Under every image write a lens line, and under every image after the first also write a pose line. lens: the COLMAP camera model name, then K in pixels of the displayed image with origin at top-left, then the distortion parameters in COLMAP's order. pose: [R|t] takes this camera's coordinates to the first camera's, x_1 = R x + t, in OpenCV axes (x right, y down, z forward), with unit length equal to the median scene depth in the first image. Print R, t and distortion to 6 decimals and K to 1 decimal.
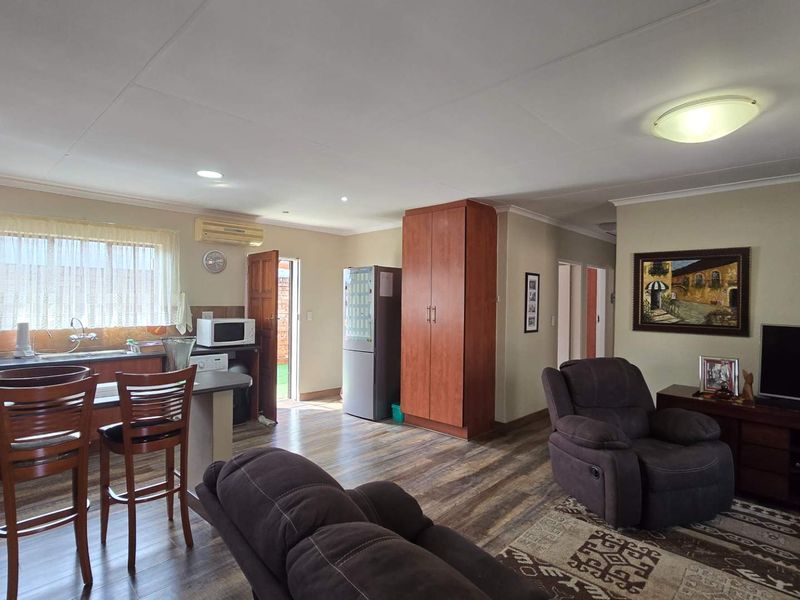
lens RADIAL K [[432.2, 0, 396.3], [0, 432.2, 304.8], [0, 0, 1]] dist [-0.006246, -0.000300]
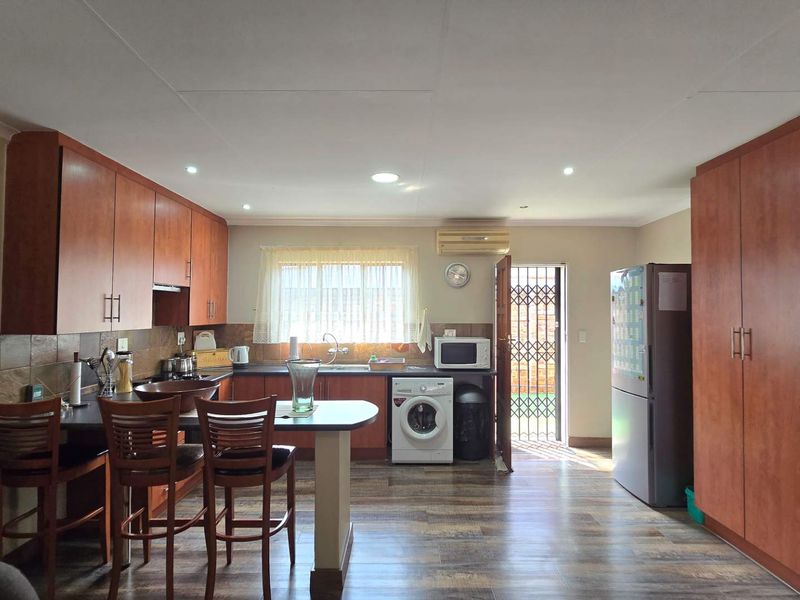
lens RADIAL K [[432.2, 0, 404.6], [0, 432.2, 302.3], [0, 0, 1]] dist [-0.006246, -0.000300]
pose [[0.687109, -0.025622, -0.726102, 0.185064], [-0.001448, 0.999328, -0.036634, -0.008921], [0.726553, 0.026223, 0.686610, 0.323164]]
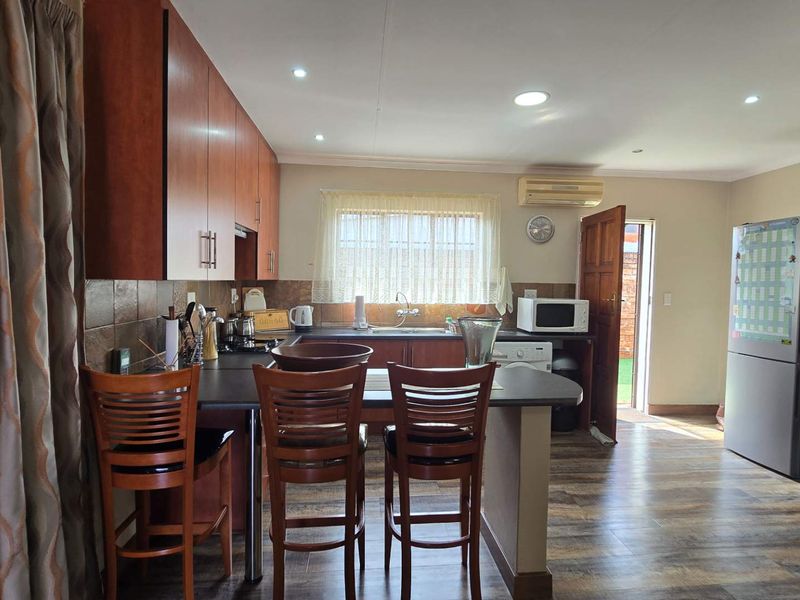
lens RADIAL K [[432.2, 0, 402.8], [0, 432.2, 300.1], [0, 0, 1]] dist [-0.006246, -0.000300]
pose [[0.749759, 0.030713, -0.660998, -0.076293], [-0.013616, 0.999427, 0.030994, 0.014625], [0.661571, -0.014238, 0.749747, 0.229983]]
